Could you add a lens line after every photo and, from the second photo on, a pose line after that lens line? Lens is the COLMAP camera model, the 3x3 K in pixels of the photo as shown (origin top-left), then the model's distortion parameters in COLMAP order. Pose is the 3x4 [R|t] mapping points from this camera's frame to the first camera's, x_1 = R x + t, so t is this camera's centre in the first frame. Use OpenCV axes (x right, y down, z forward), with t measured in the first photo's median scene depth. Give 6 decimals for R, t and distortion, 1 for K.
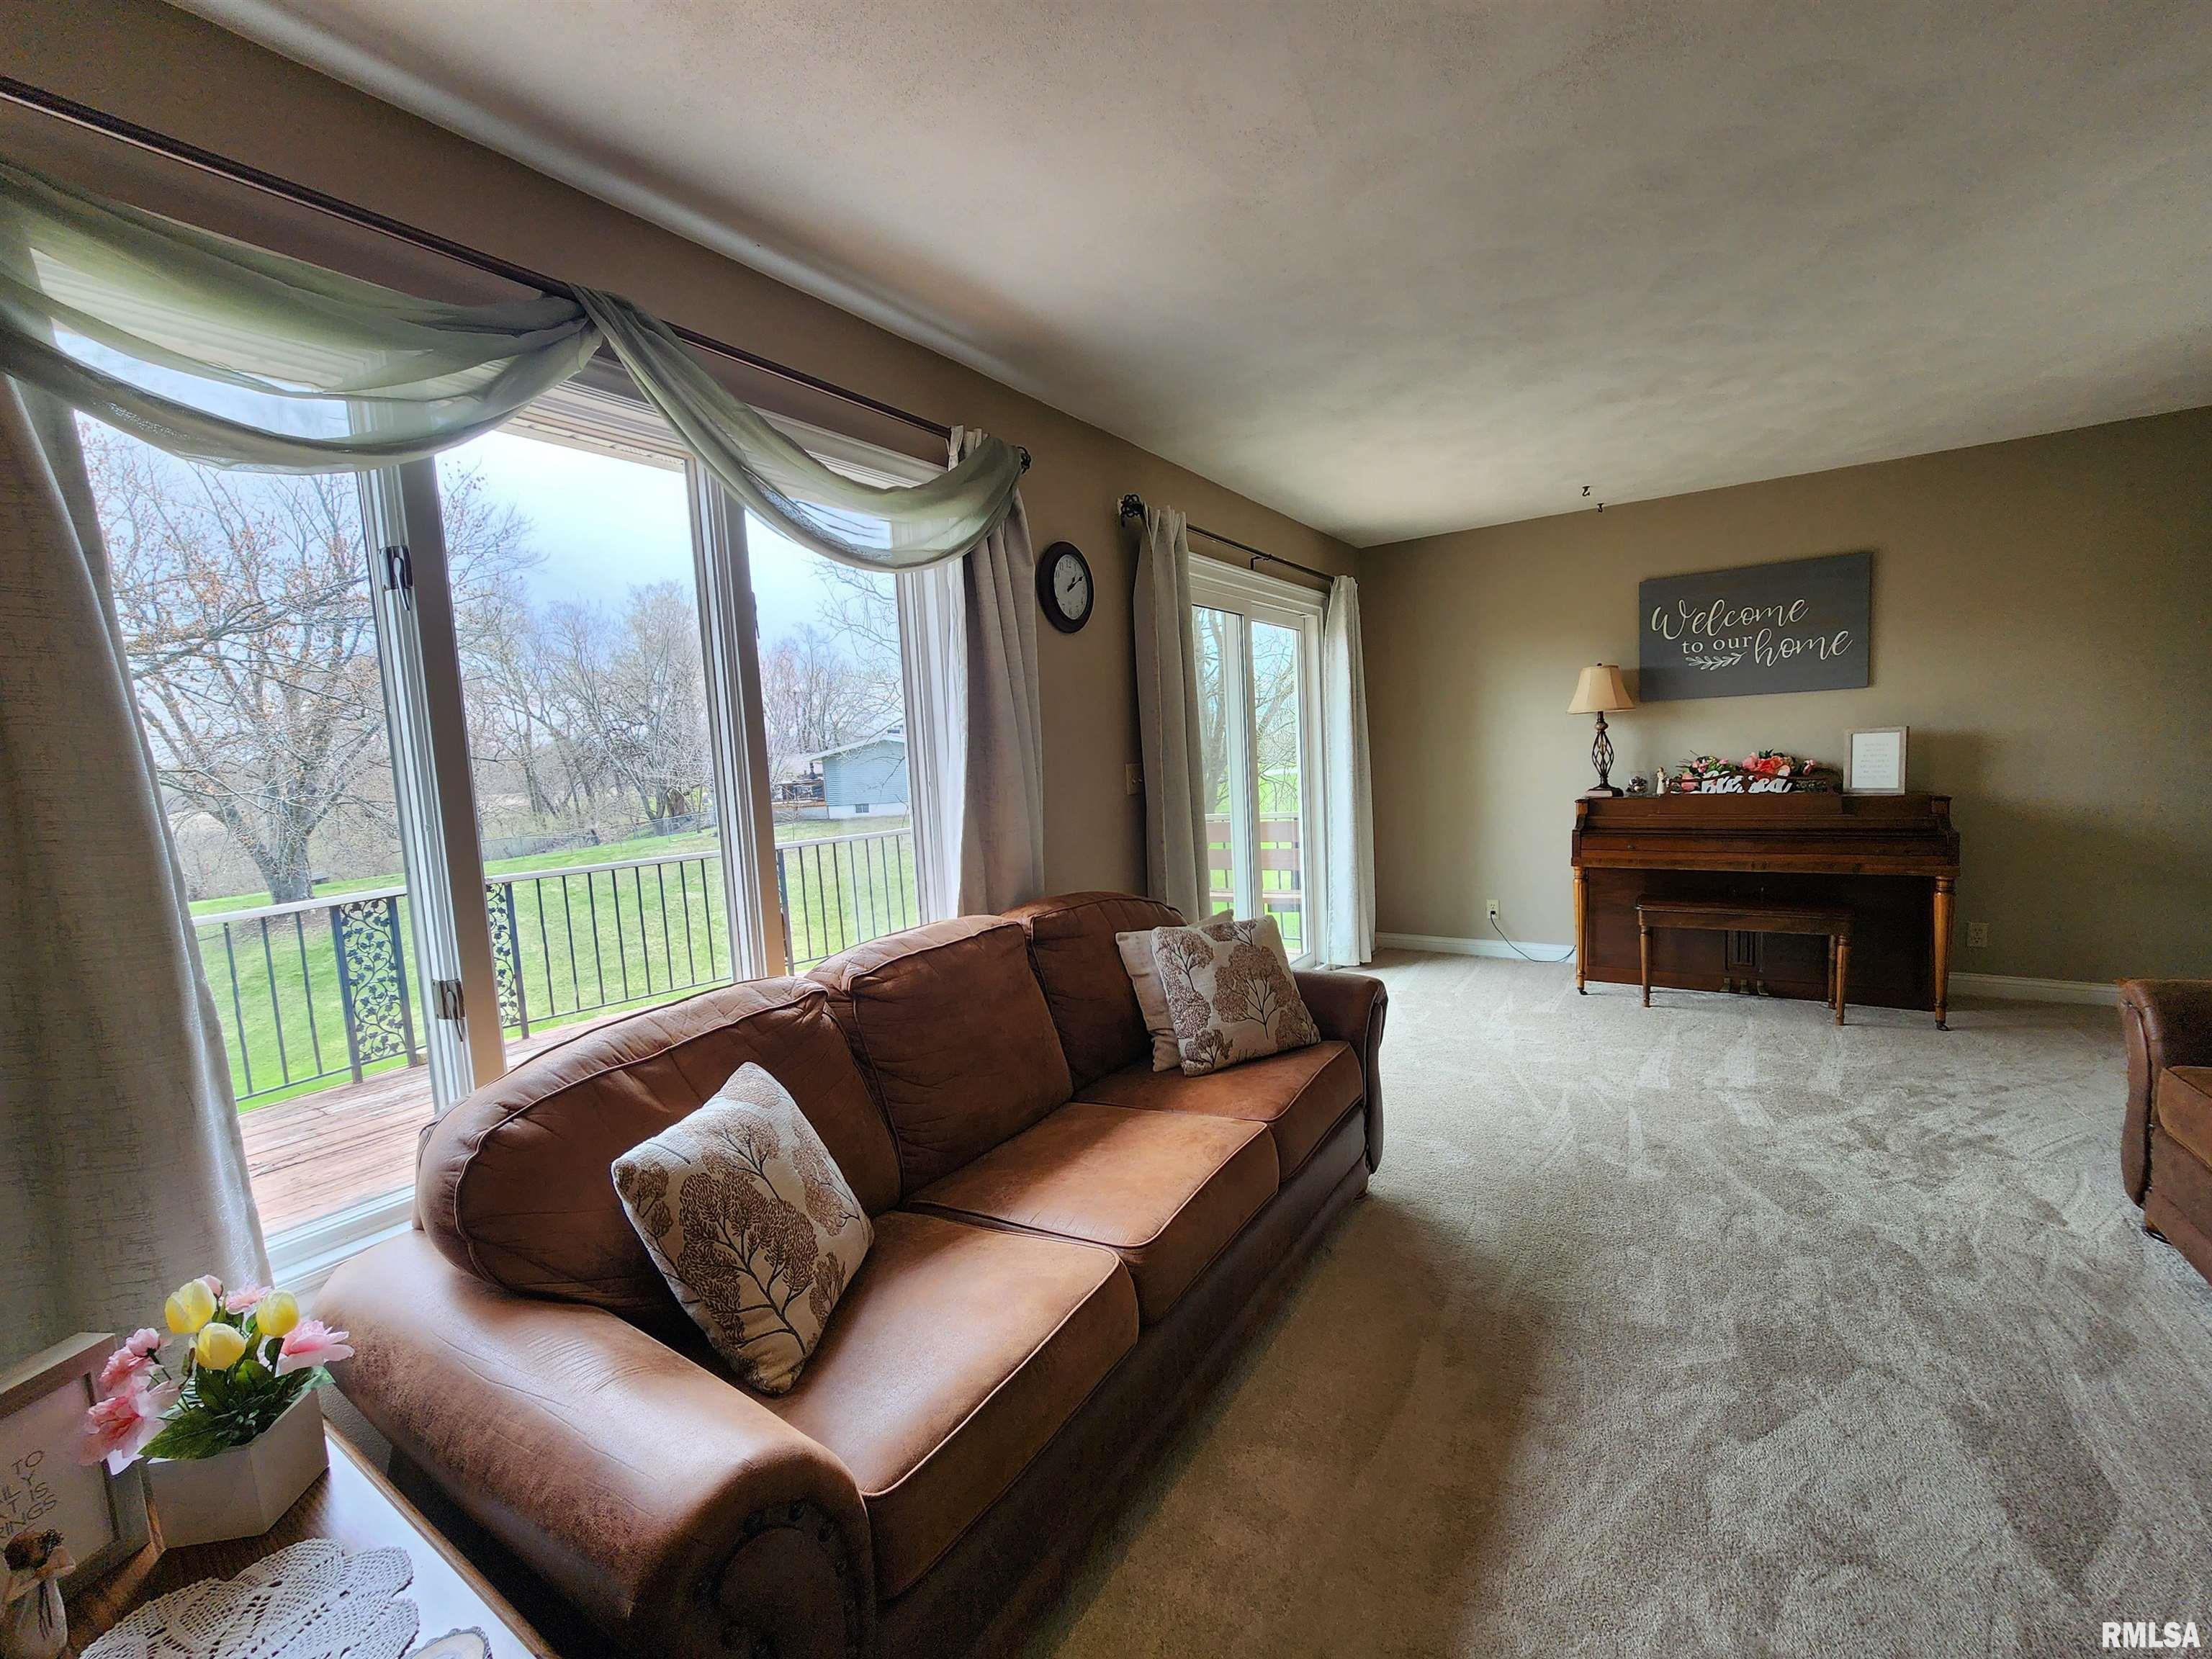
lens RADIAL K [[905.8, 0, 1116.0], [0, 905.8, 823.6], [0, 0, 1]] dist [-0.001228, -0.000574]
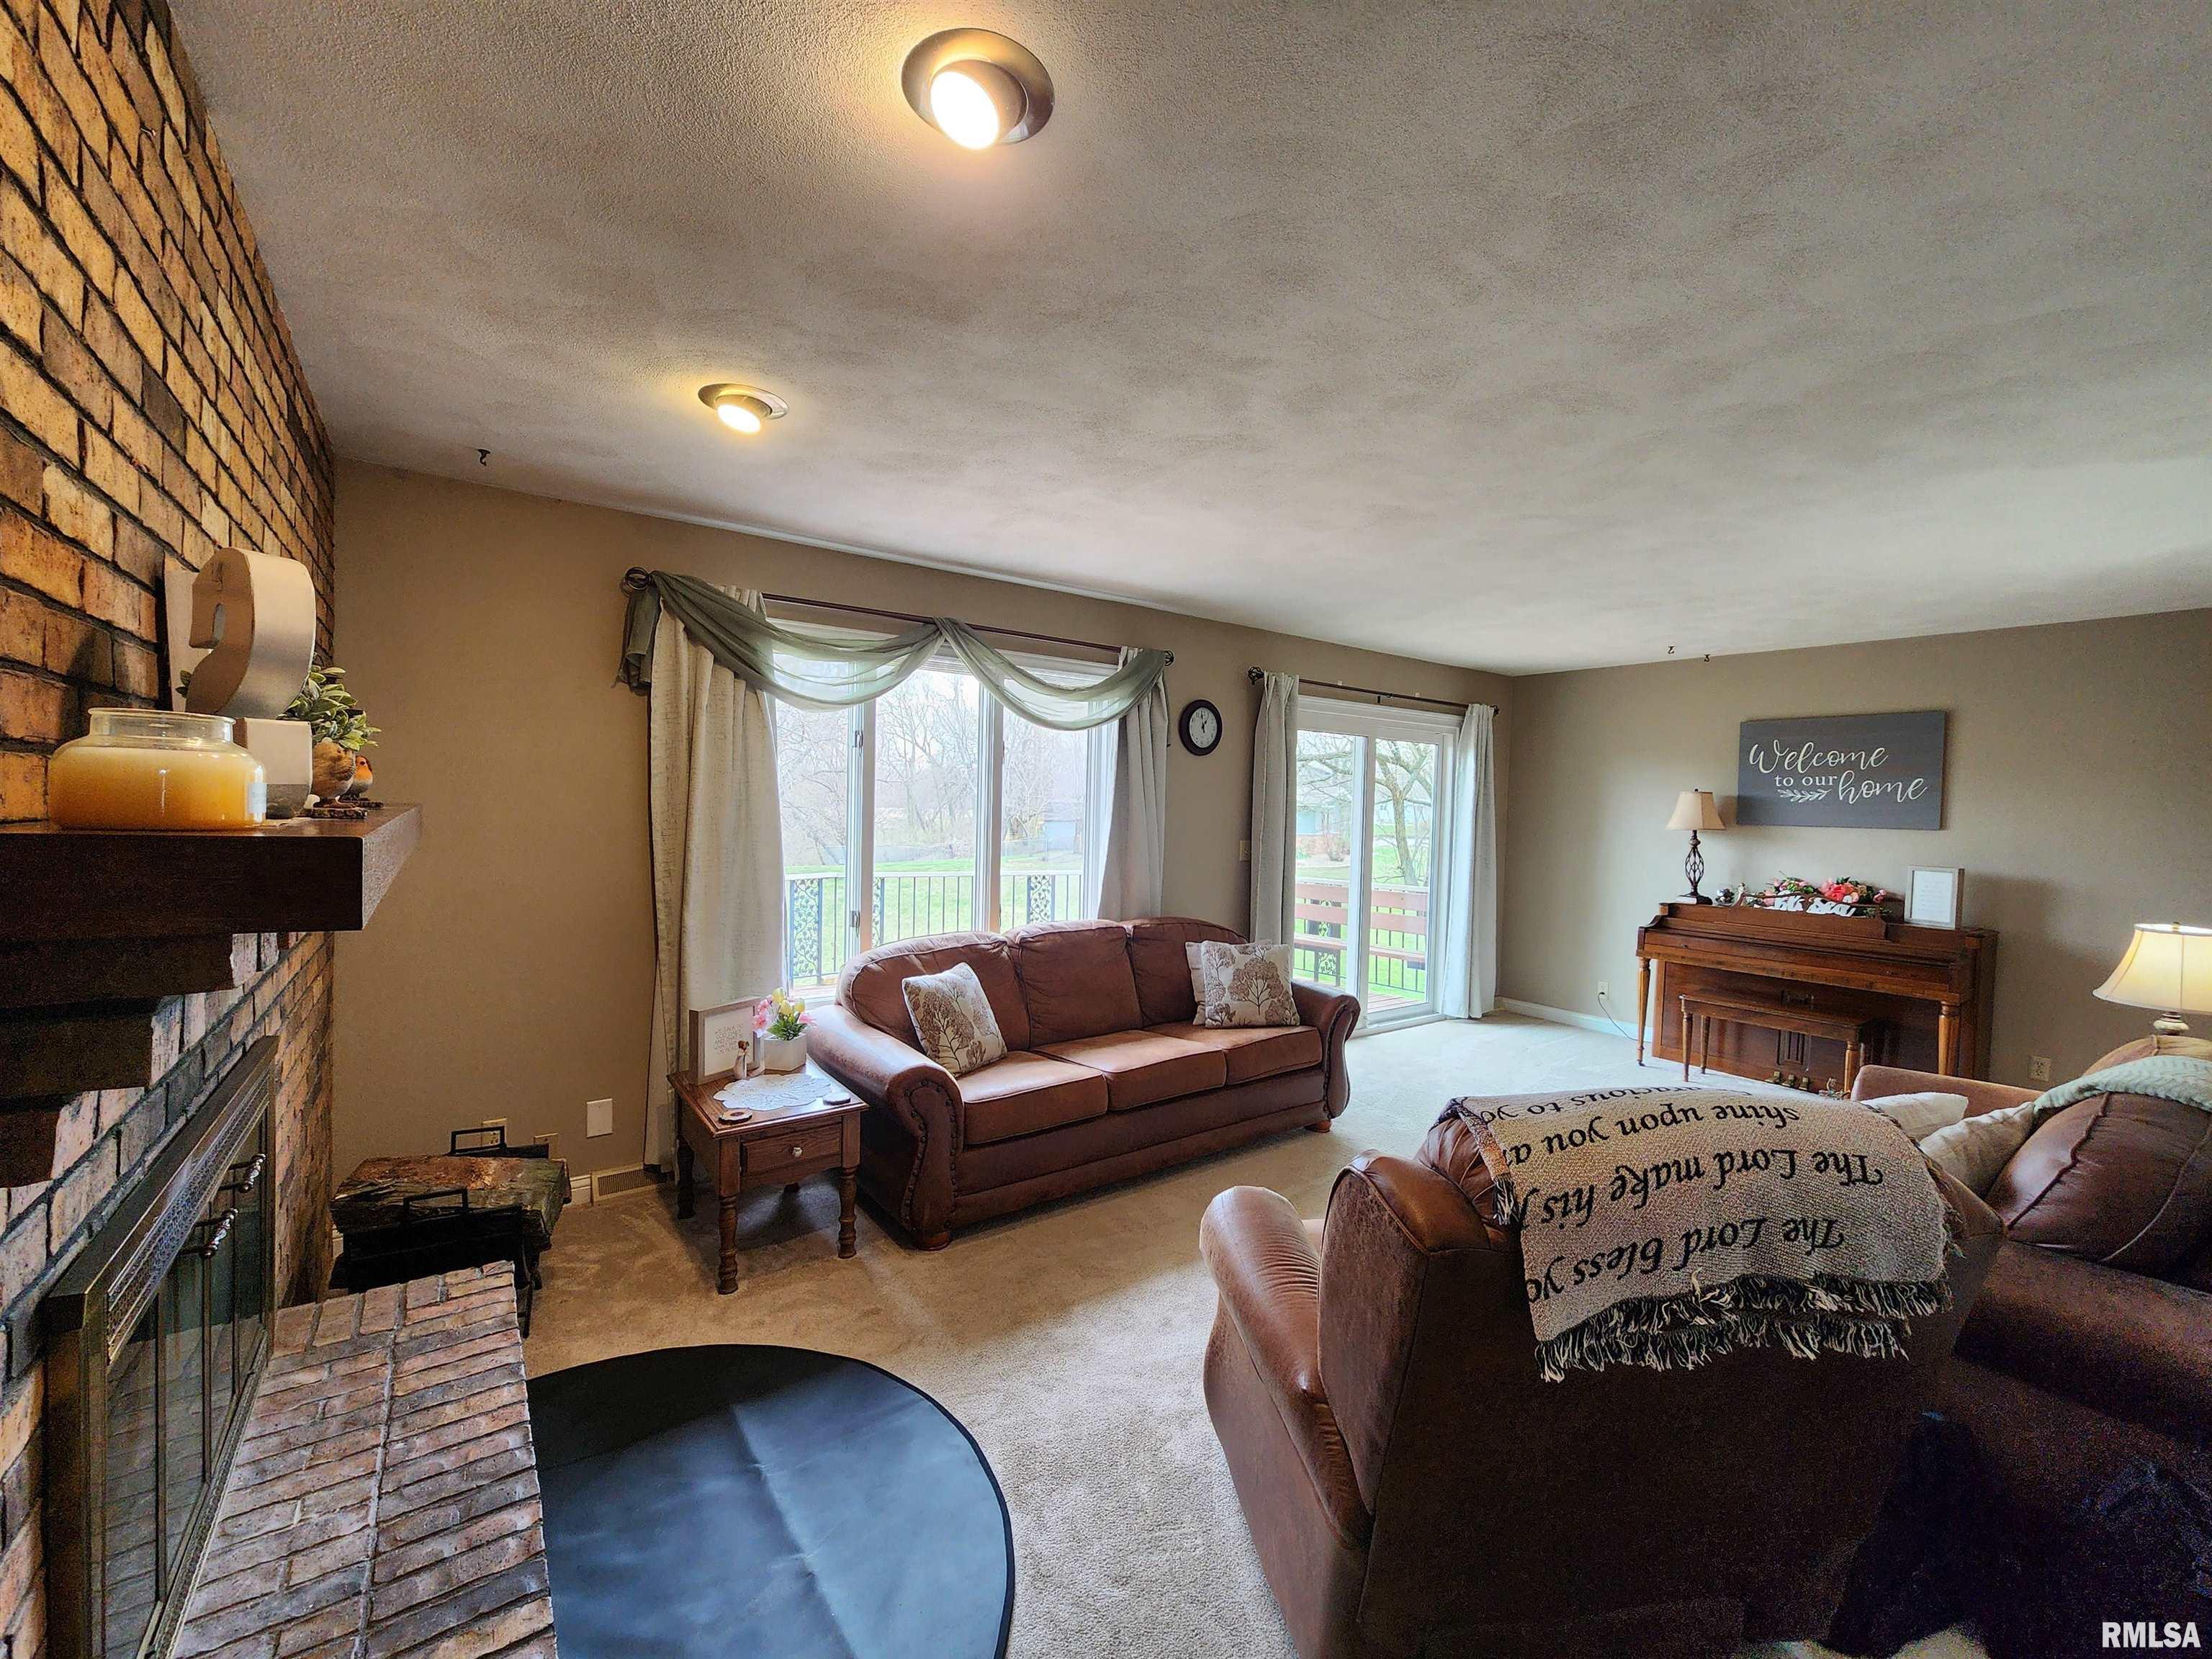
lens RADIAL K [[905.8, 0, 1121.8], [0, 905.8, 817.6], [0, 0, 1]] dist [-0.001228, -0.000574]
pose [[0.937968, 0.083015, -0.336638, 0.398347], [-0.103236, 0.993745, -0.042586, -0.022976], [0.330997, 0.074697, 0.940671, -0.585253]]
